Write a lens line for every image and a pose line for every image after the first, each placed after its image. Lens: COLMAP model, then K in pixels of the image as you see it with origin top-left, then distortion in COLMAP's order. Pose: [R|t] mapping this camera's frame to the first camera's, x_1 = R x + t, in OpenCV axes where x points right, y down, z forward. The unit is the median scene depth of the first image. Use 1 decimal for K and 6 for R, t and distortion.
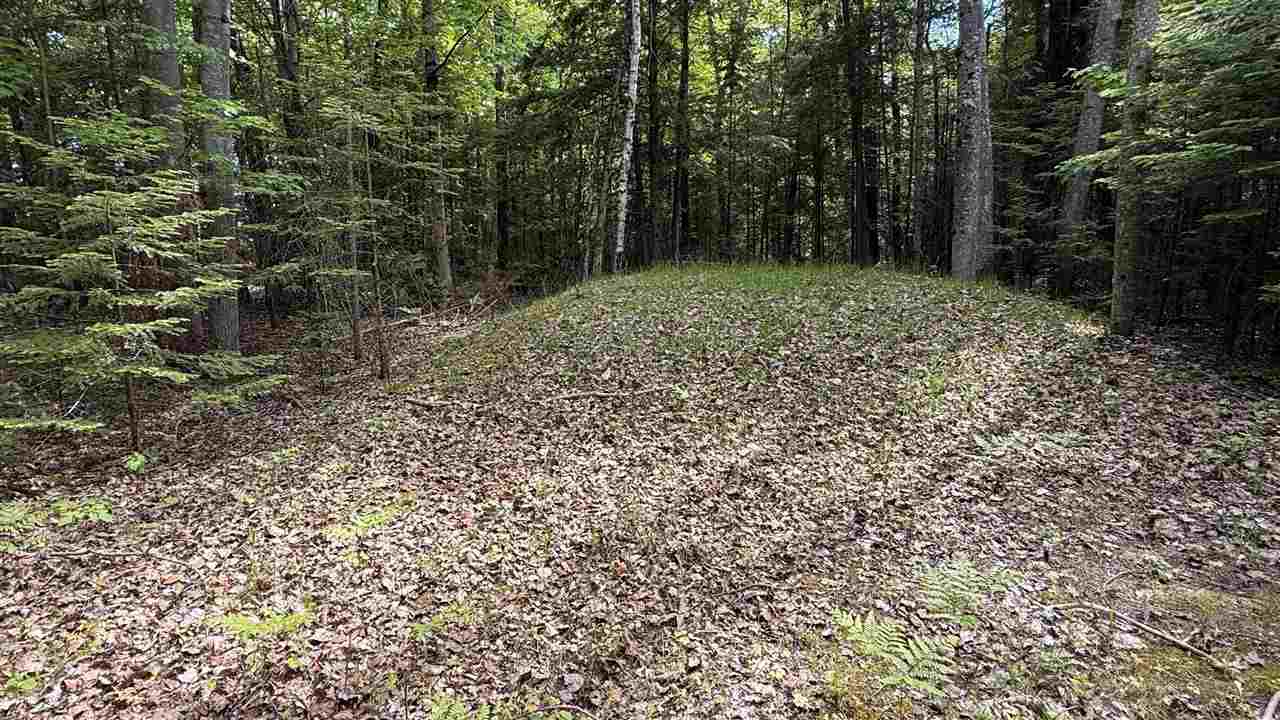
lens RADIAL K [[665.4, 0, 639.9], [0, 665.4, 360.3], [0, 0, 1]] dist [0.002422, 0.000366]
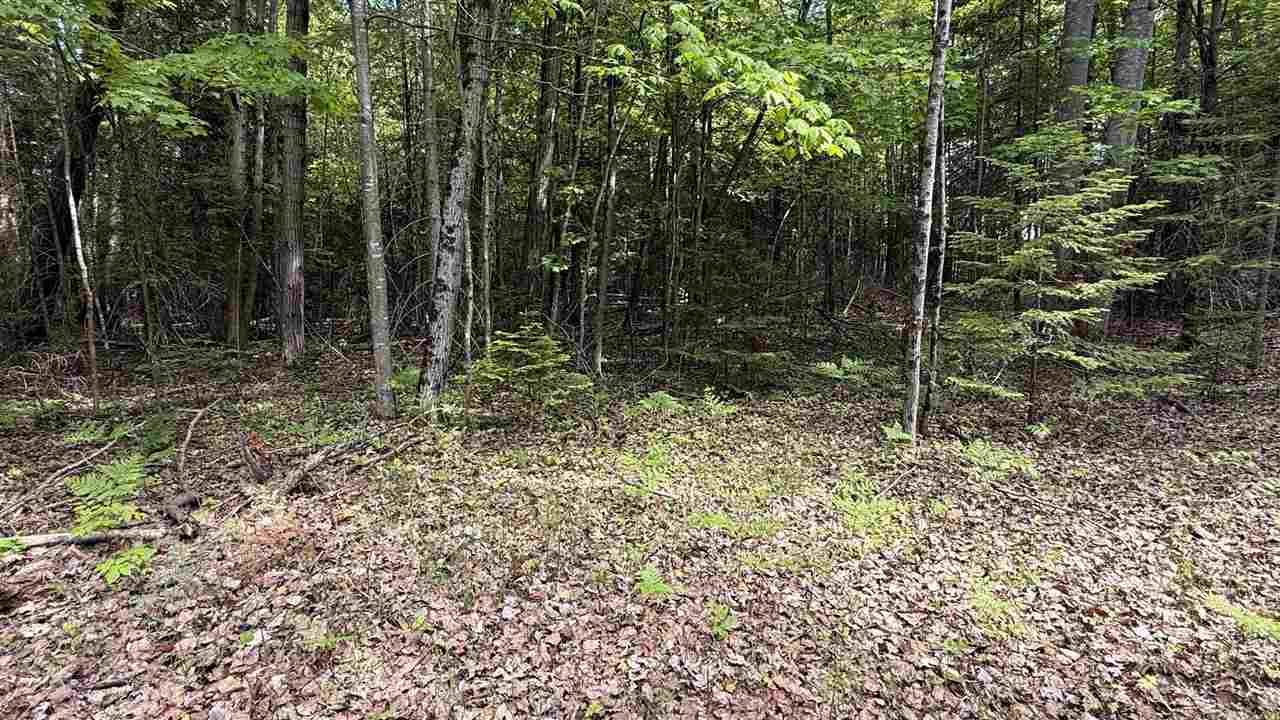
lens RADIAL K [[665.4, 0, 640.0], [0, 665.4, 359.4], [0, 0, 1]] dist [0.002422, 0.000366]
pose [[0.450979, 0.116142, -0.884946, -0.069363], [-0.111241, 0.991081, 0.073381, 0.021437], [0.885575, 0.065349, 0.459876, -0.141312]]
